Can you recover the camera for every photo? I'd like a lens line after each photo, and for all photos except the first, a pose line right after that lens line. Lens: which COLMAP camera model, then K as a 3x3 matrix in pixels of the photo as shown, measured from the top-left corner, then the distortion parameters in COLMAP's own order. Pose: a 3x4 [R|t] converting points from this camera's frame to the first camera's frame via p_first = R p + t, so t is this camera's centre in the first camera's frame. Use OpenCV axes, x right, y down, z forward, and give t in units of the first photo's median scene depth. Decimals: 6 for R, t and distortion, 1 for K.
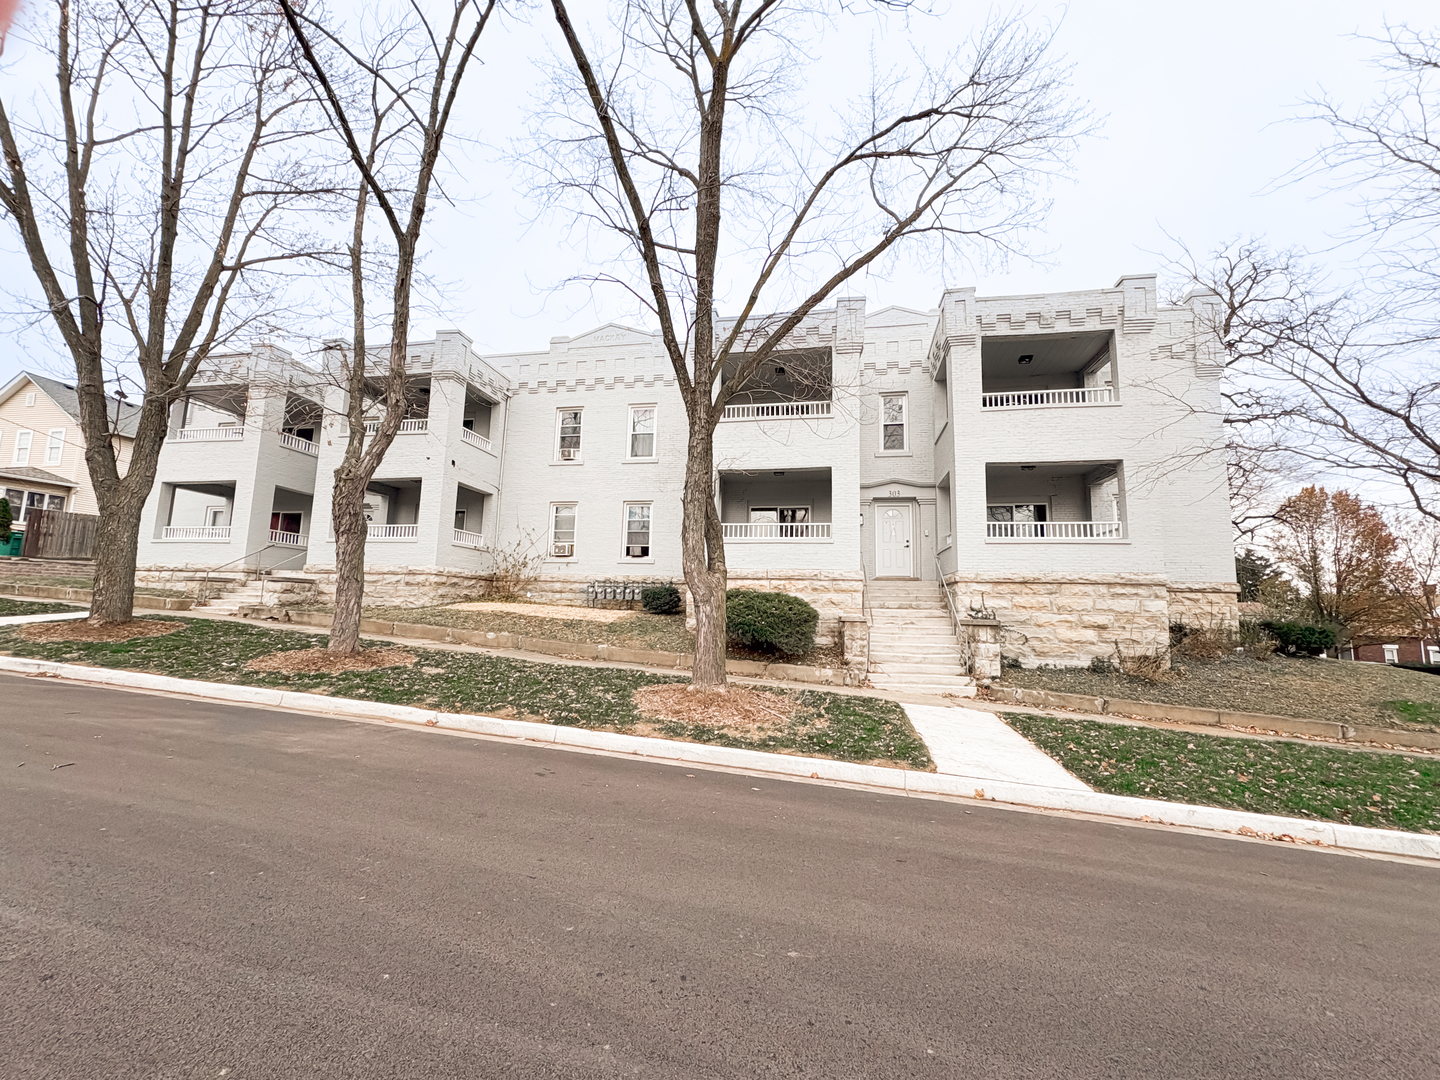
lens RADIAL K [[573.2, 0, 720.0], [0, 573.2, 540.0], [0, 0, 1]] dist [-0.000625, 0.000038]
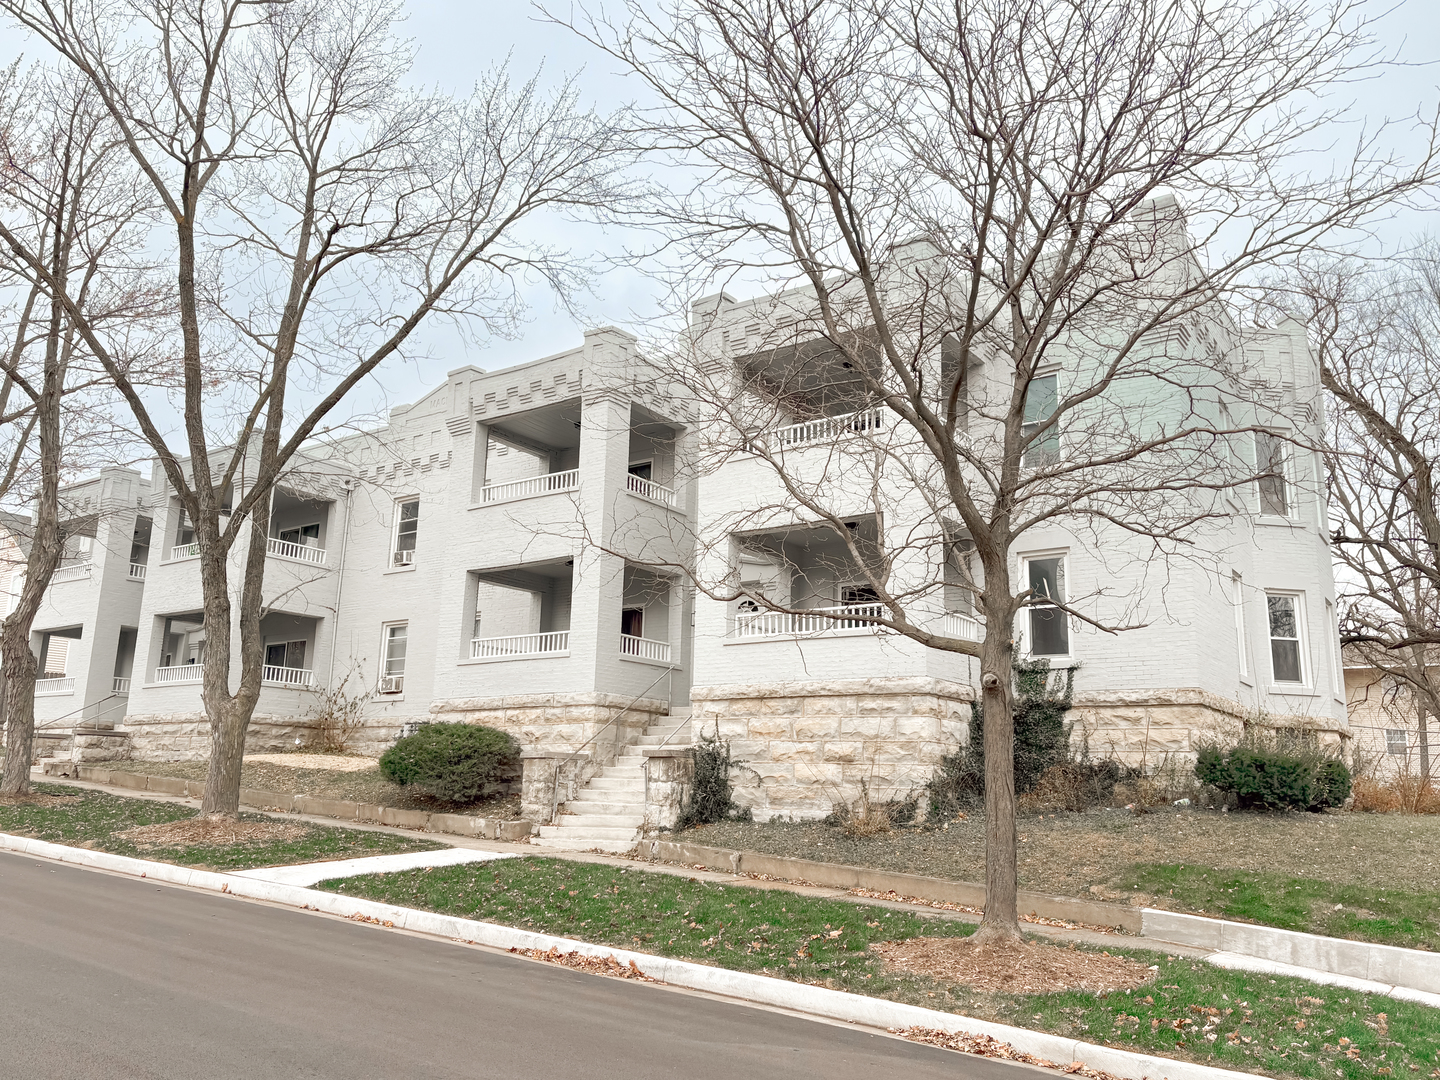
lens RADIAL K [[1171.8, 0, 720.0], [0, 1171.8, 540.0], [0, 0, 1]] dist [0.057150, -0.009440]
pose [[0.902682, -0.096818, -0.419275, 1.096301], [0.050428, 0.991447, -0.120374, 0.051878], [0.427344, 0.087517, 0.899843, -0.329260]]
